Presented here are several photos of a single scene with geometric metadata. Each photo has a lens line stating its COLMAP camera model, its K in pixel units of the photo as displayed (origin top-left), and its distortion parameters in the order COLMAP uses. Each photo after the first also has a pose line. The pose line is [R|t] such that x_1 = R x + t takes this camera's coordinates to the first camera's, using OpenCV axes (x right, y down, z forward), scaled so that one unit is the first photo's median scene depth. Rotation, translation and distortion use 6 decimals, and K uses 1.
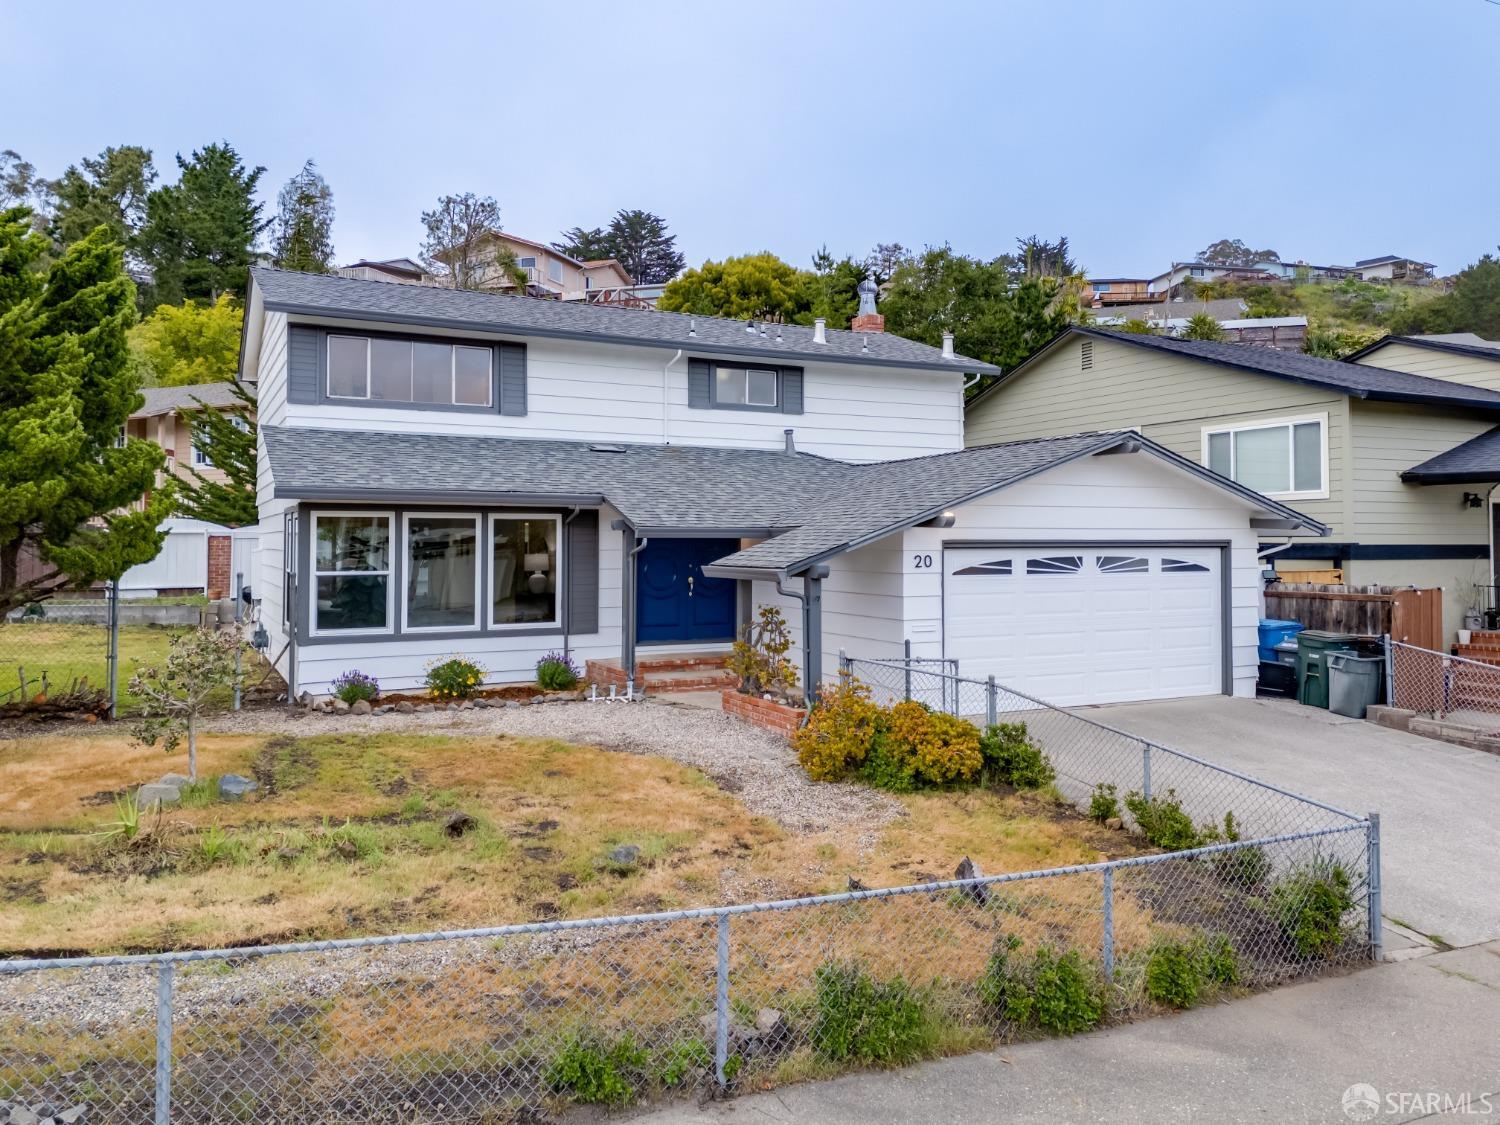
lens RADIAL K [[1093.6, 0, 753.1], [0, 1093.6, 563.5], [0, 0, 1]] dist [0.075857, -0.066625]
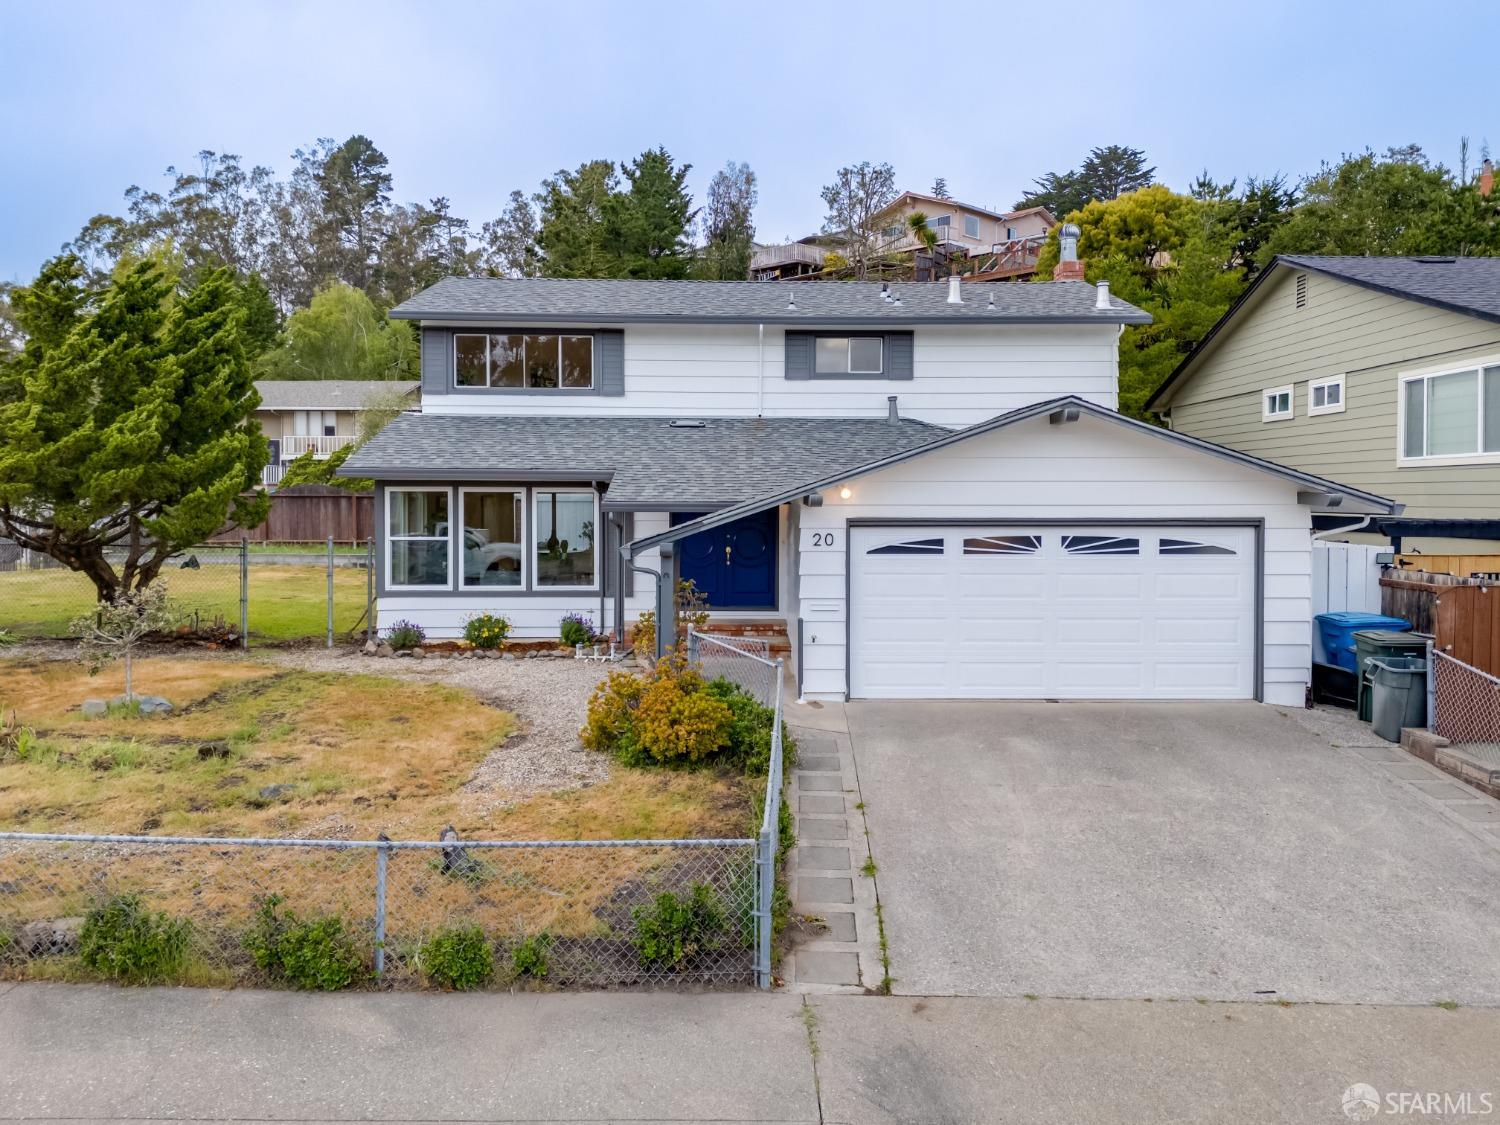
lens RADIAL K [[1083.0, 0, 769.3], [0, 1083.0, 565.7], [0, 0, 1]] dist [0.067515, -0.058128]
pose [[0.904806, 0.030021, -0.424765, 0.392014], [-0.010672, 0.998797, 0.047858, -0.018257], [0.425691, -0.038769, 0.904038, 0.076205]]
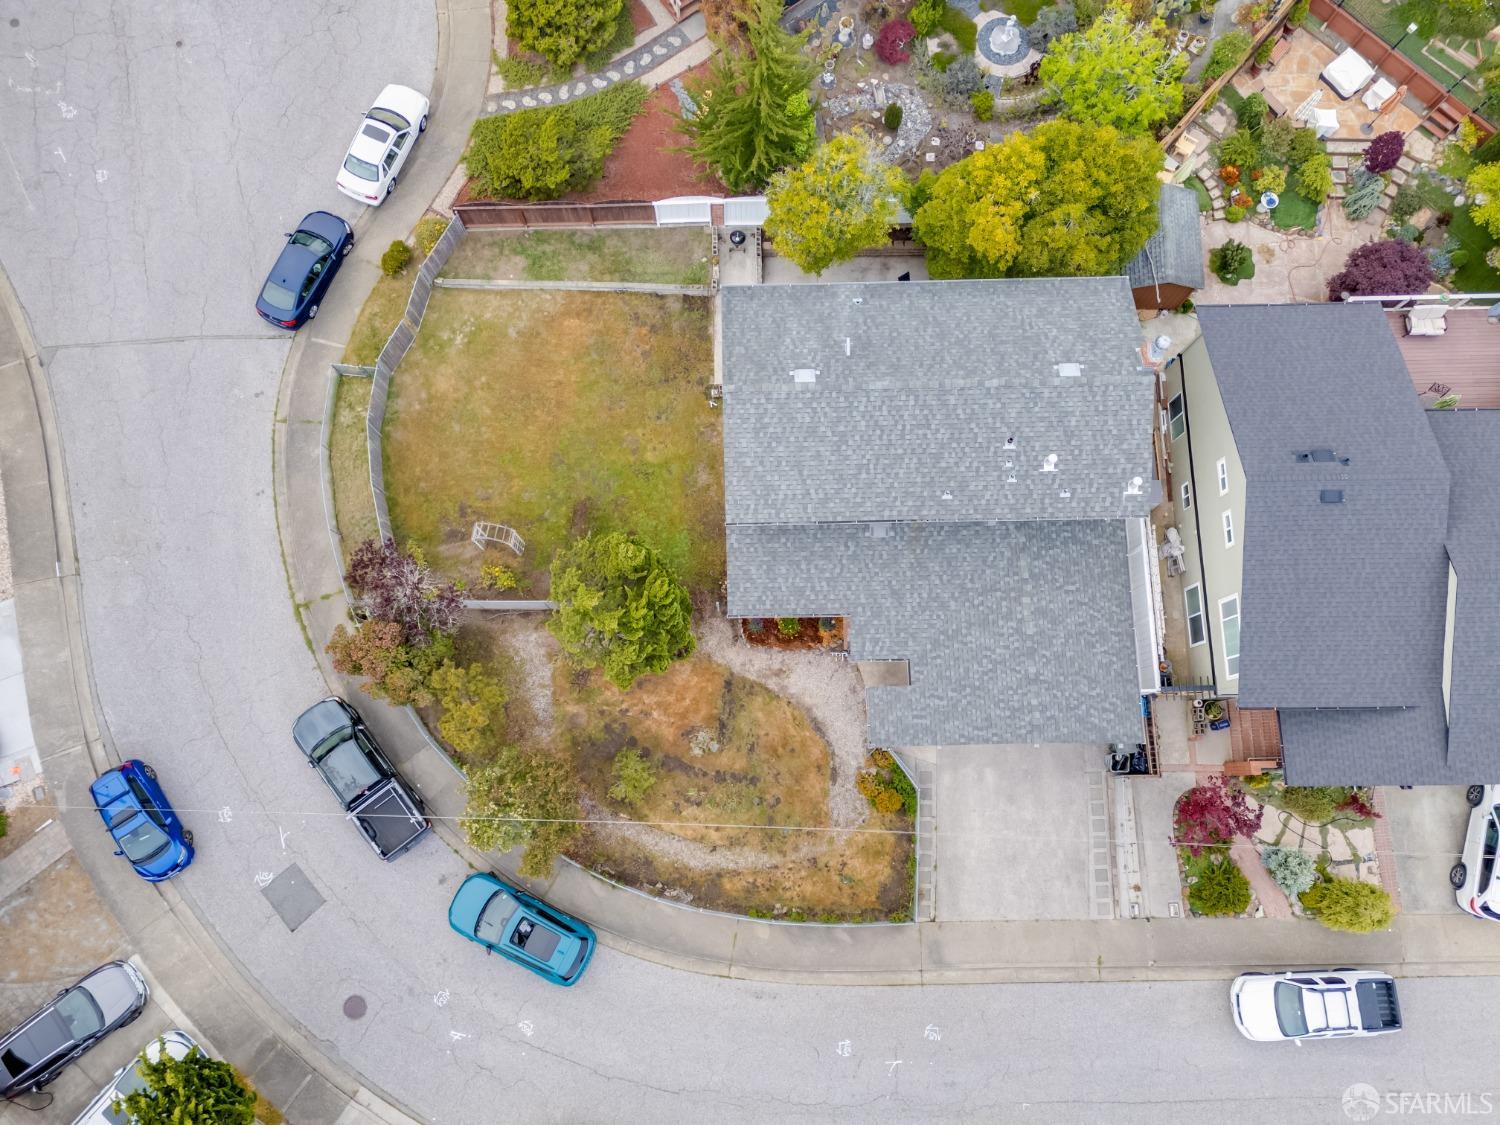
lens RADIAL K [[1093.6, 0, 753.1], [0, 1093.6, 563.5], [0, 0, 1]] dist [0.075857, -0.066625]
pose [[0.893088, 0.442089, -0.083378, -0.171499], [-0.009053, 0.202956, 0.979146, -2.073939], [0.449792, -0.873708, 0.185260, 0.491062]]
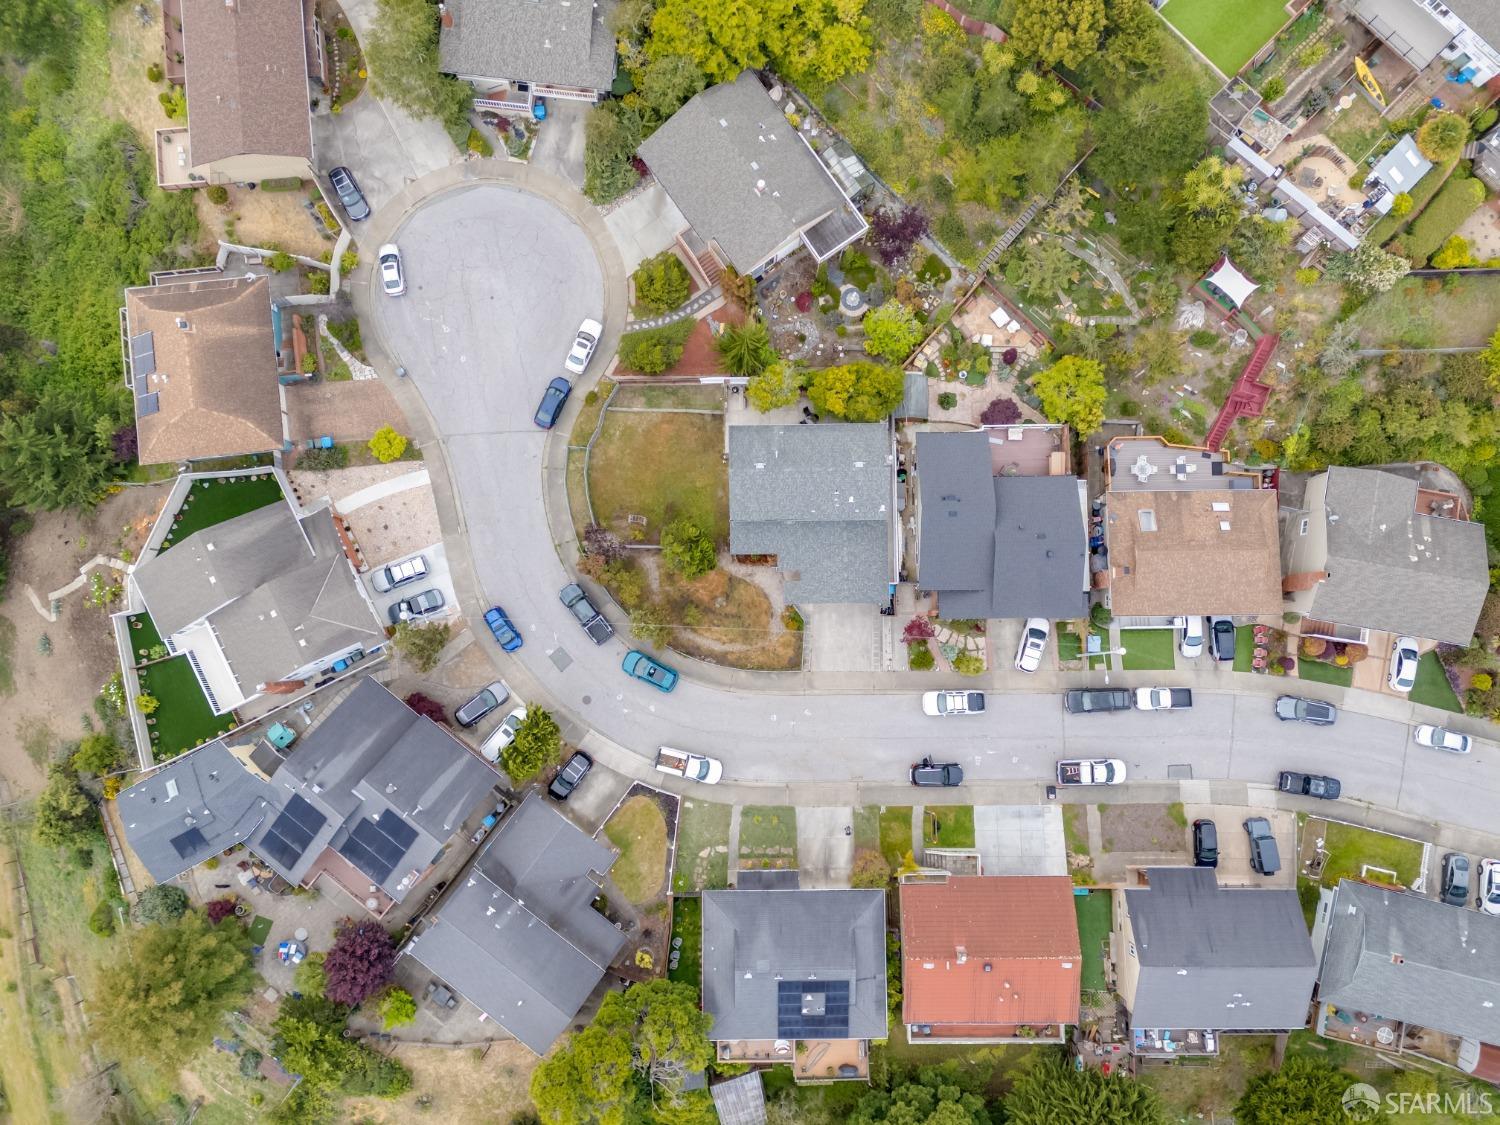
lens RADIAL K [[1093.6, 0, 753.1], [0, 1093.6, 563.5], [0, 0, 1]] dist [0.075857, -0.066625]
pose [[0.889110, 0.456871, -0.027412, -0.078195], [-0.013477, 0.085999, 0.996204, -5.257903], [0.457495, -0.885366, 0.082620, 0.337628]]
